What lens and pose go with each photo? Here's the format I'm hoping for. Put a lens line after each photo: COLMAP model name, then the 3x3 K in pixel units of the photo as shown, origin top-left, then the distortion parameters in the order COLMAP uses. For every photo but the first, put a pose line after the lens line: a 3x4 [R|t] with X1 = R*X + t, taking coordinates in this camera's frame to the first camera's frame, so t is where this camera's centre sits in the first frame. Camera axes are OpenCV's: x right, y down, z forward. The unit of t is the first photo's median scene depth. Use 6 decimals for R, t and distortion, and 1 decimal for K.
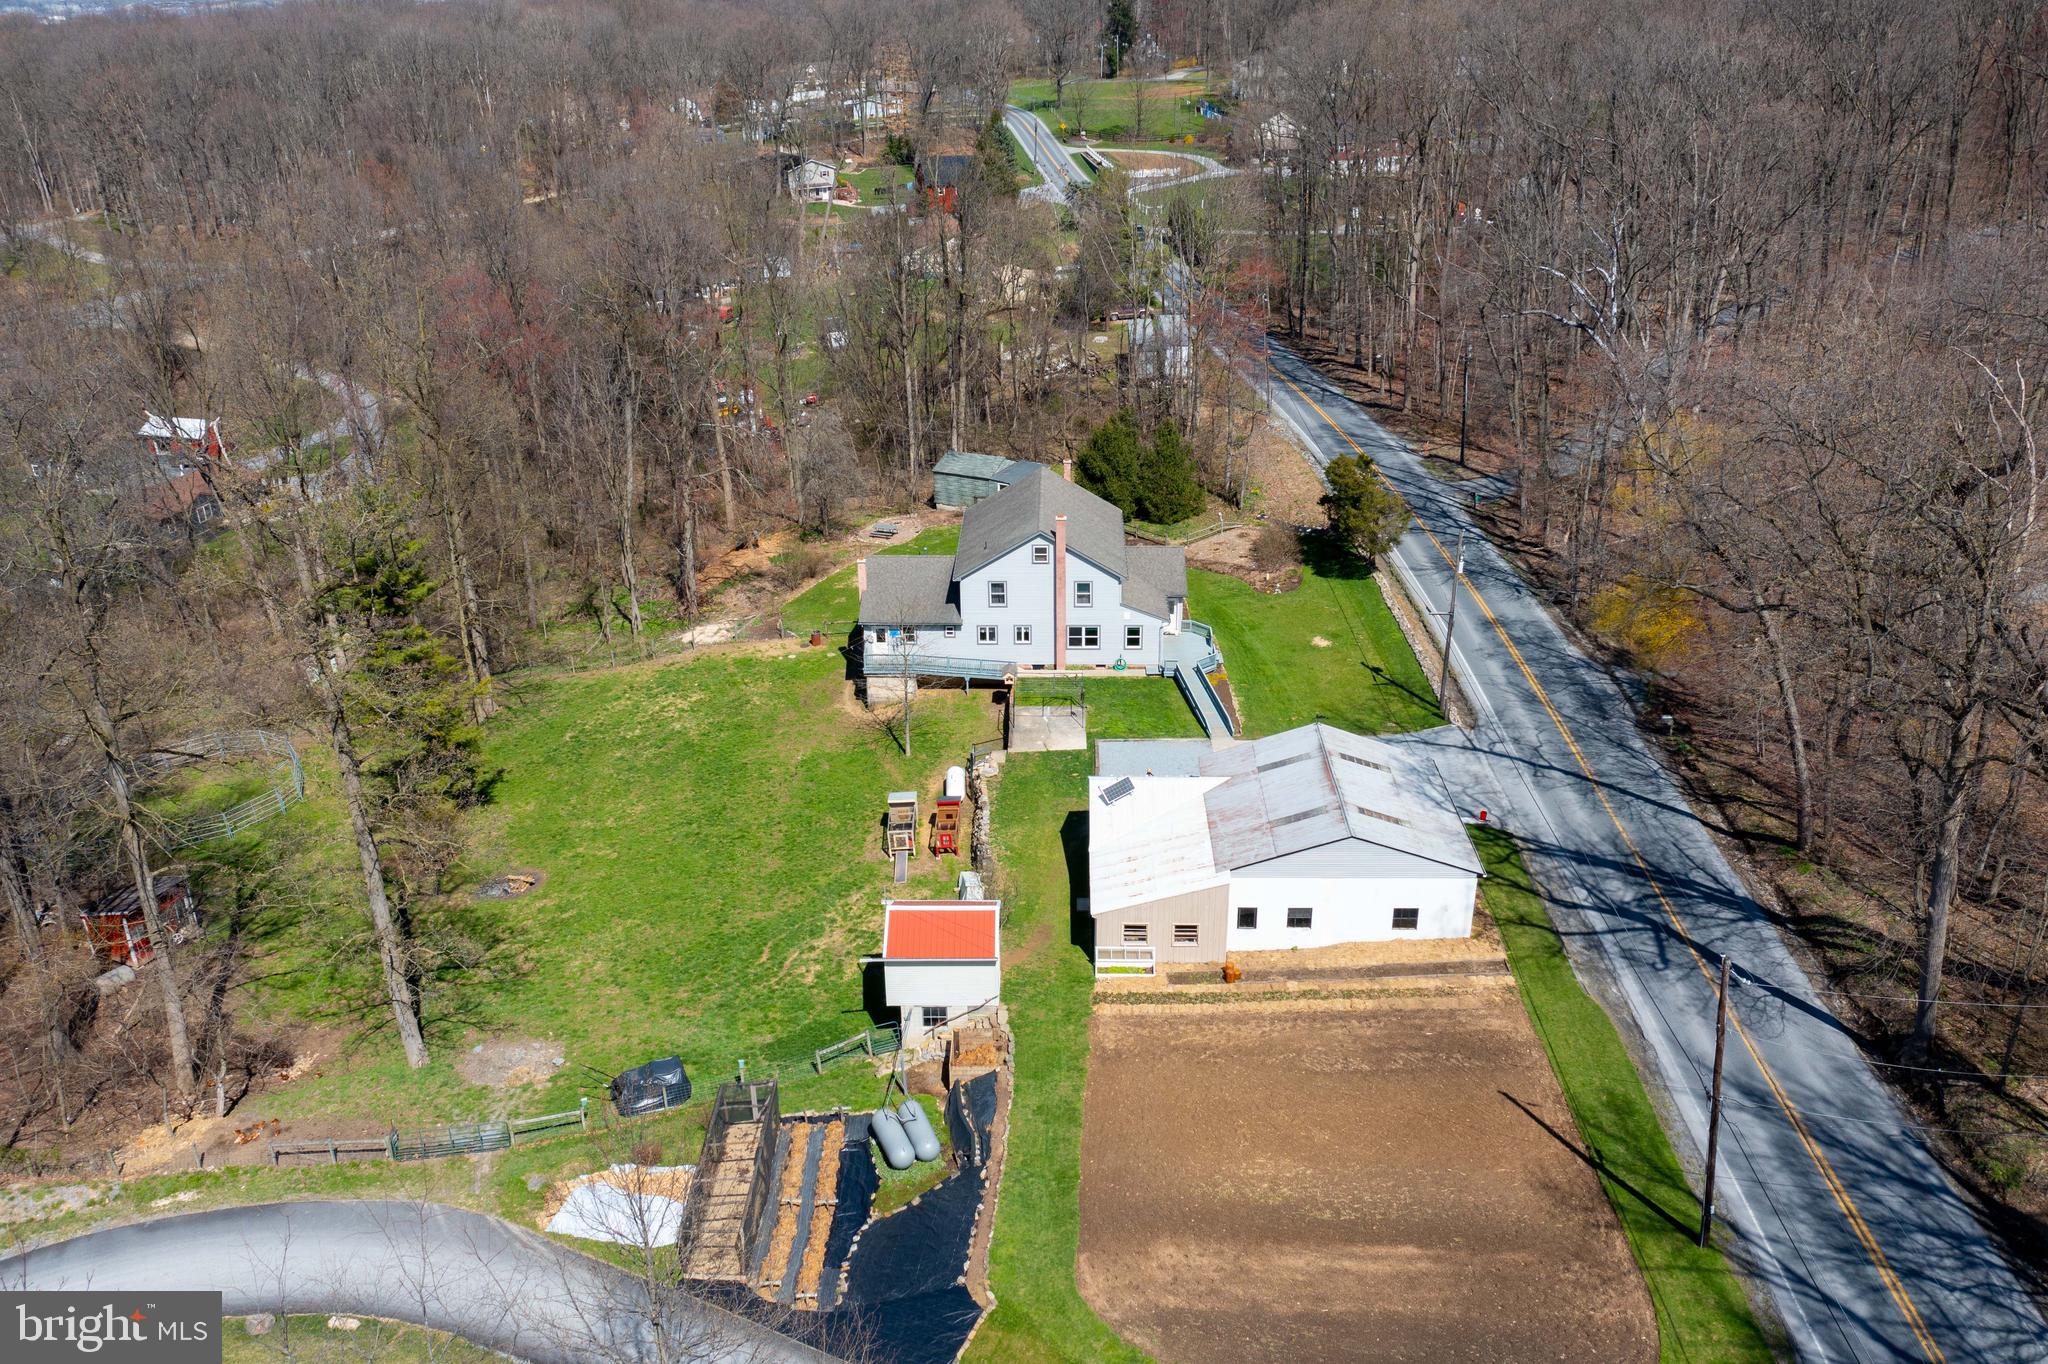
lens RADIAL K [[1640.1, 0, 1024.0], [0, 1640.1, 682.0], [0, 0, 1]] dist [-0.000129, 0.011858]
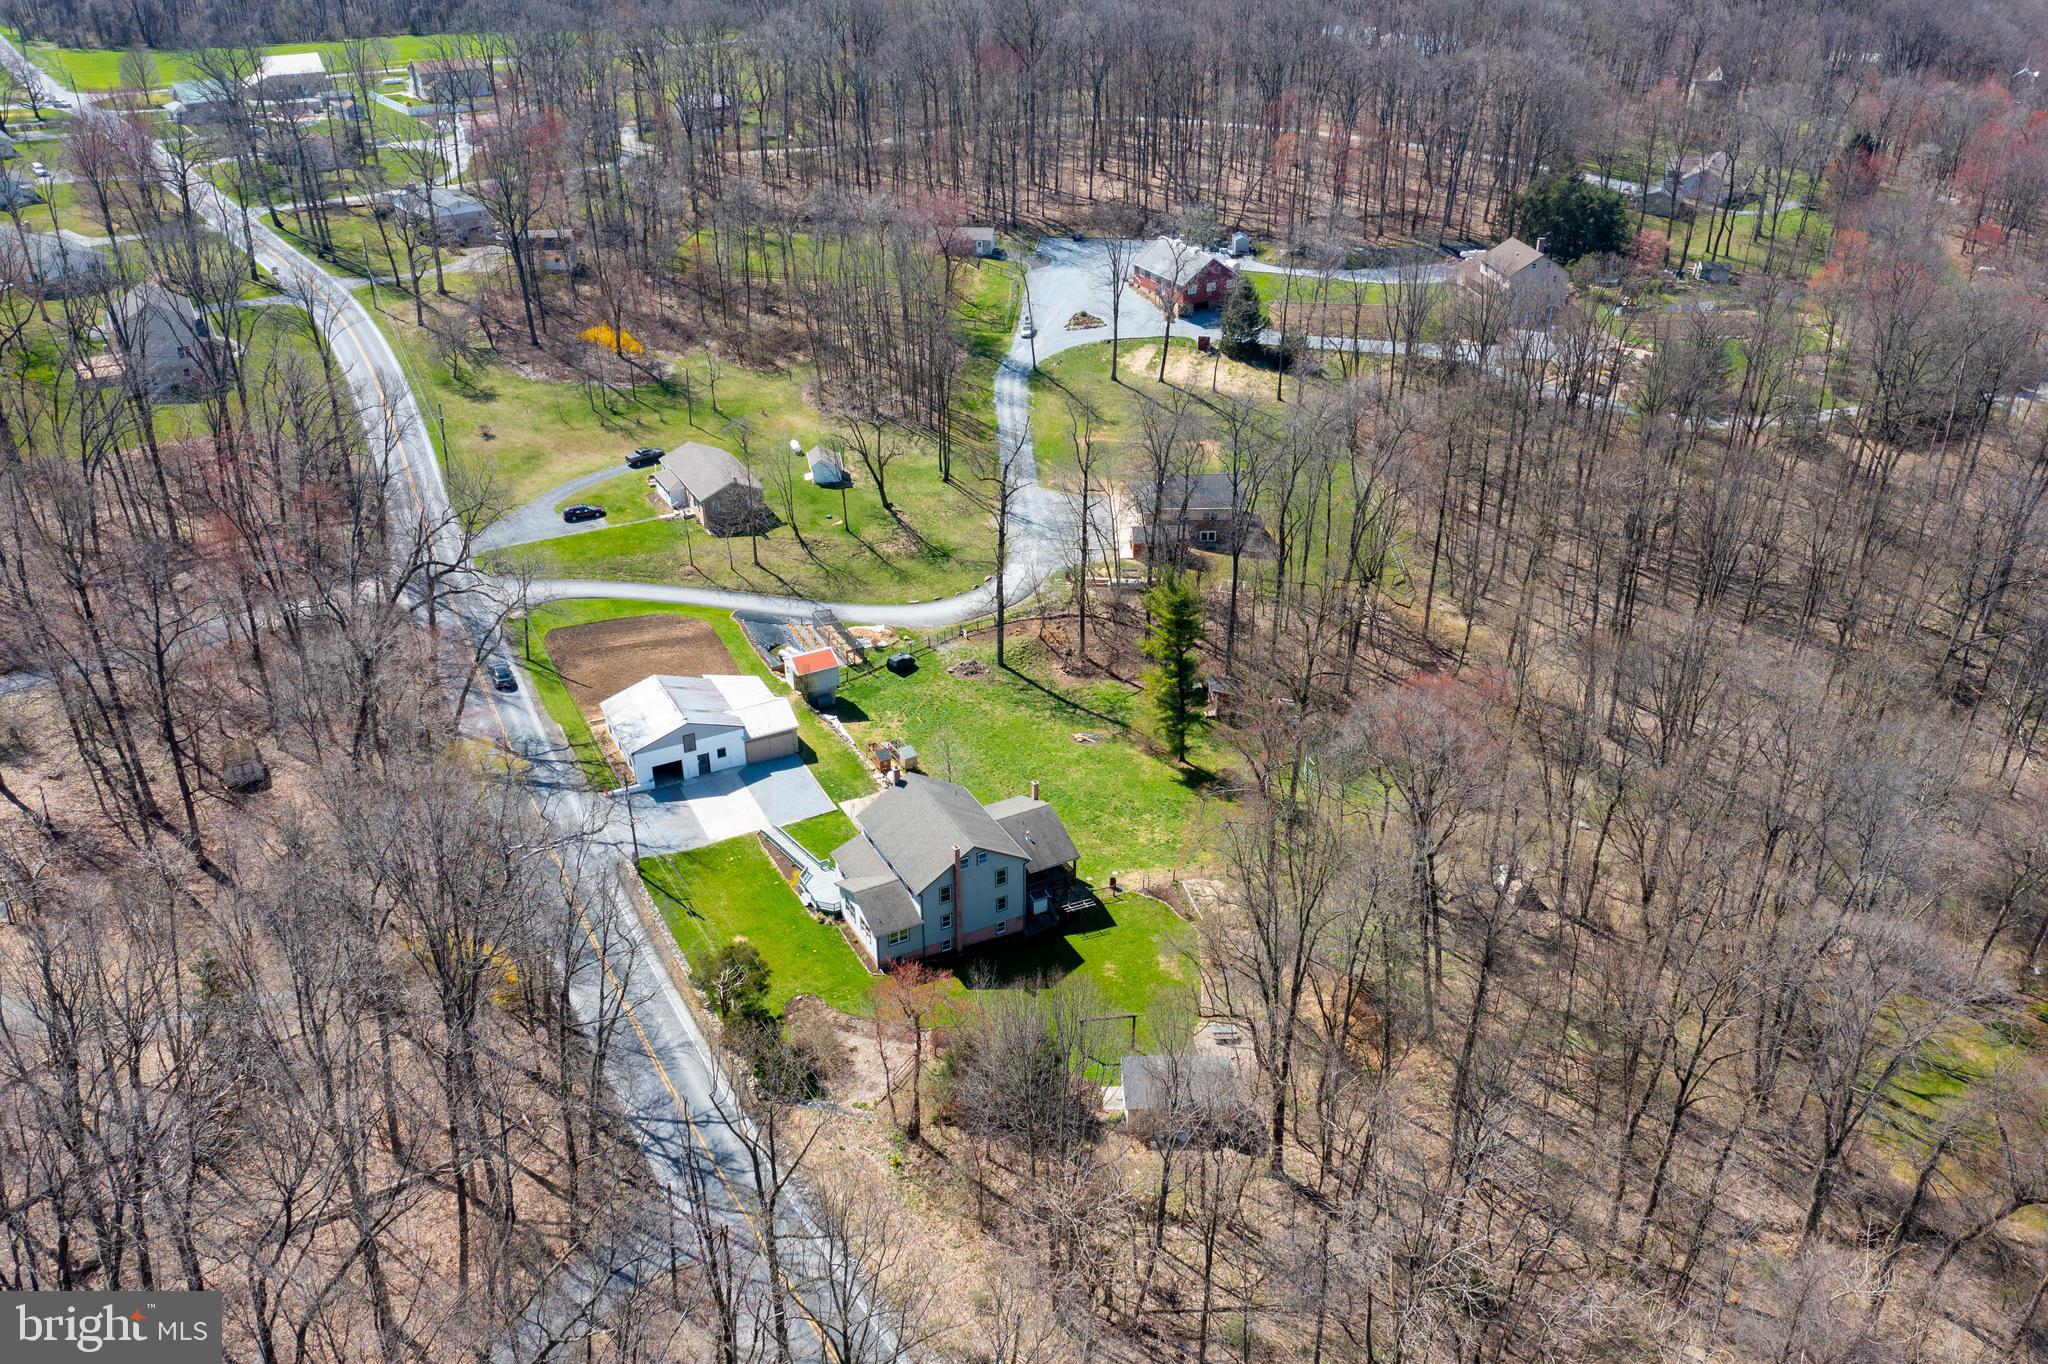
lens RADIAL K [[1640.1, 0, 1024.0], [0, 1640.1, 682.0], [0, 0, 1]] dist [-0.000129, 0.011858]
pose [[-0.872605, 0.245175, -0.422433, 0.697213], [-0.195994, 0.616430, 0.762627, -1.712644], [0.447377, 0.748267, -0.489848, 2.271963]]
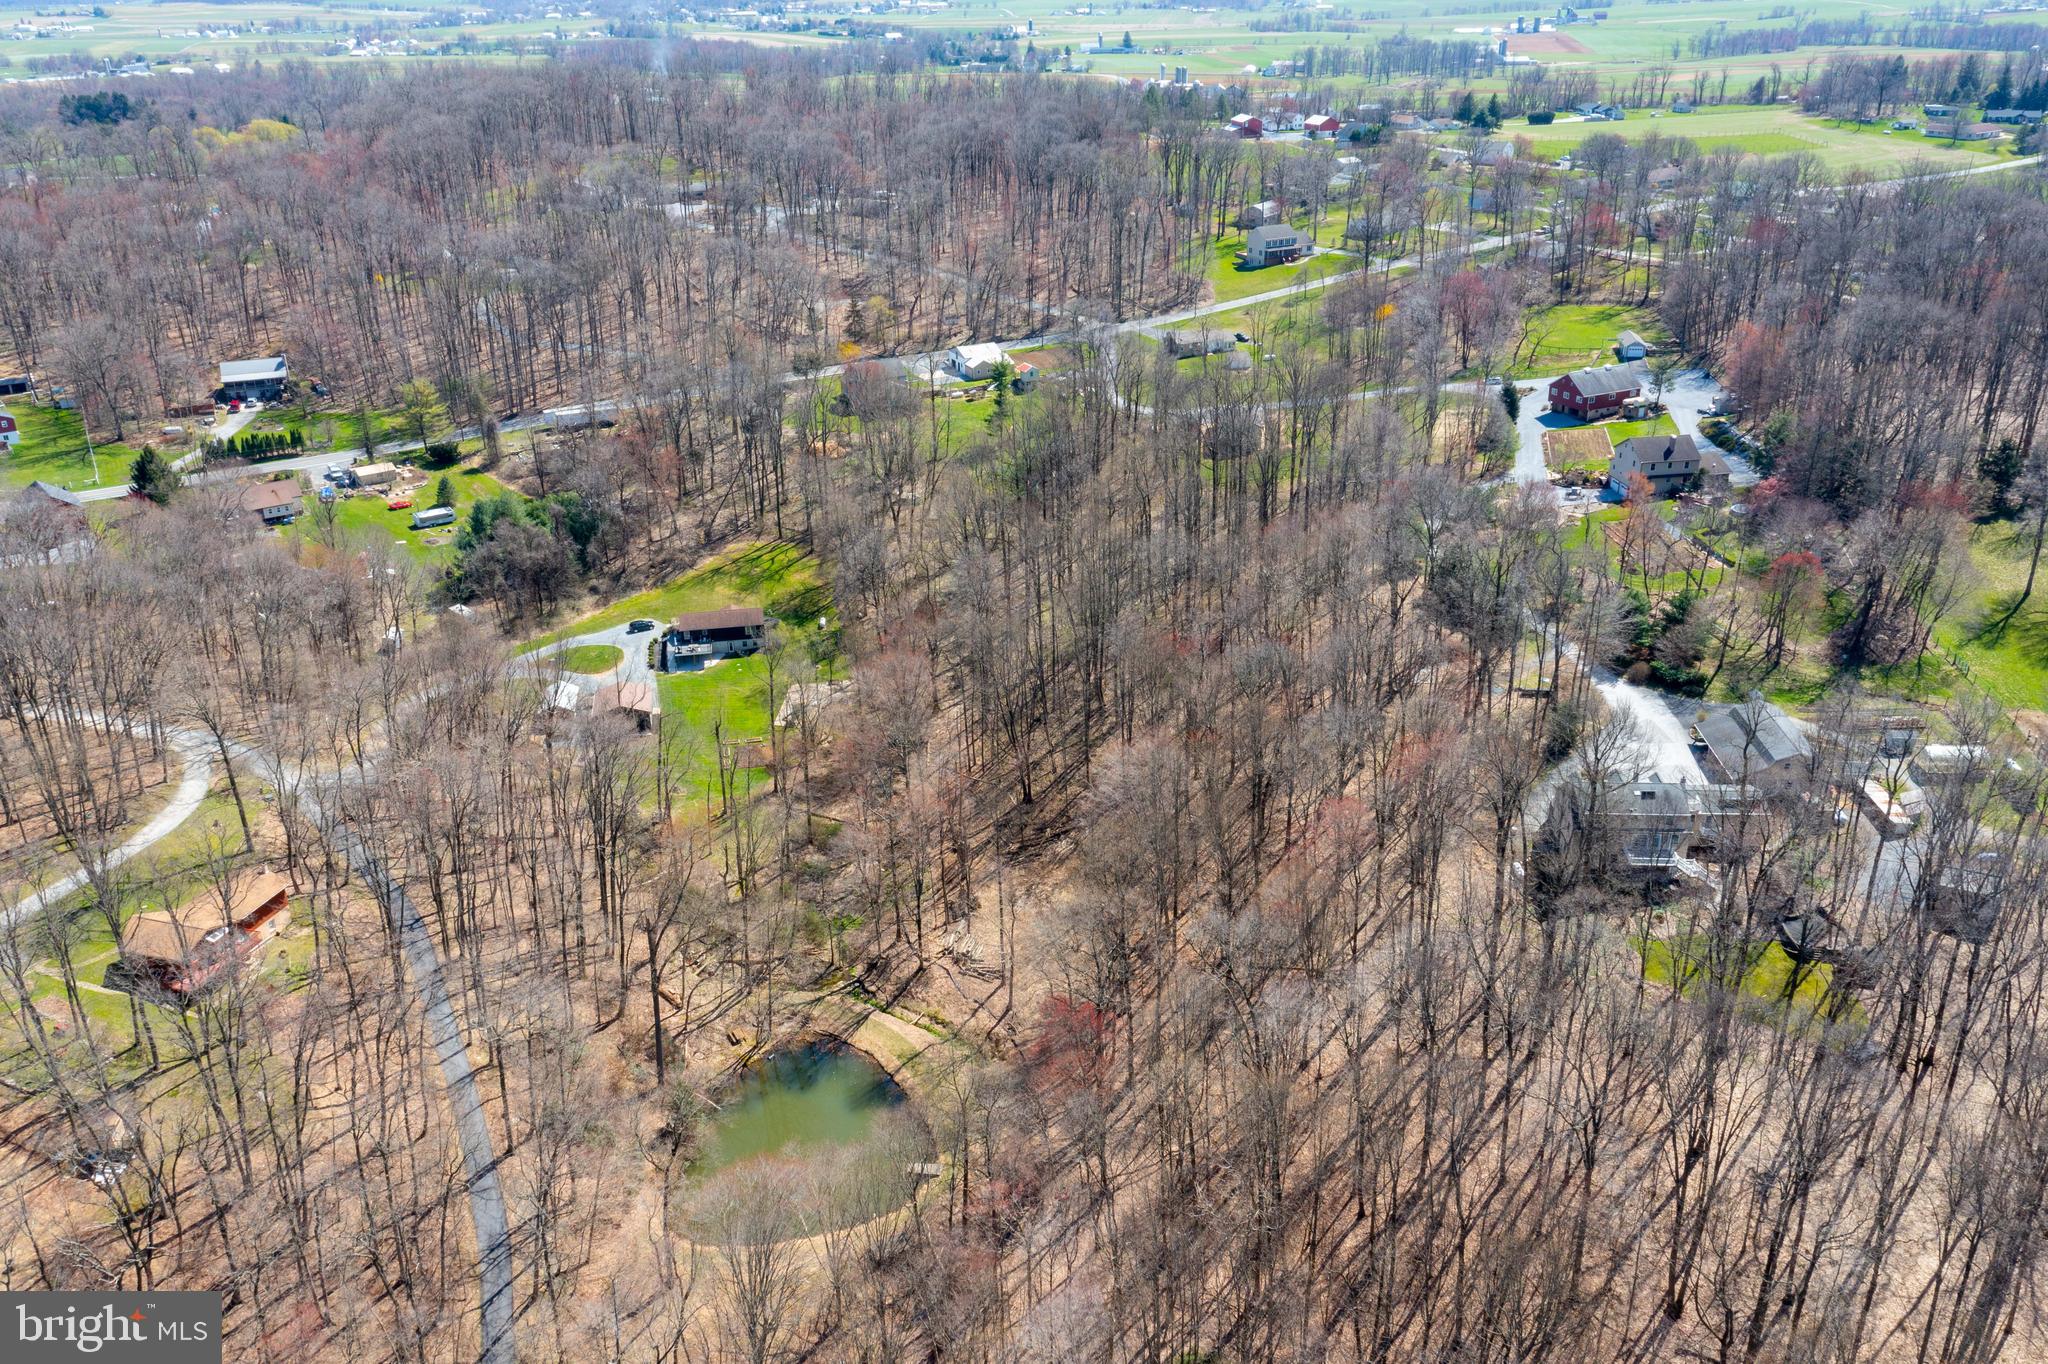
lens RADIAL K [[1640.1, 0, 1024.0], [0, 1640.1, 682.0], [0, 0, 1]] dist [-0.000129, 0.011858]
pose [[-0.448642, -0.353984, 0.820619, -5.126637], [0.392462, 0.746908, 0.536751, -2.123623], [-0.802928, 0.562871, -0.196170, 2.697090]]
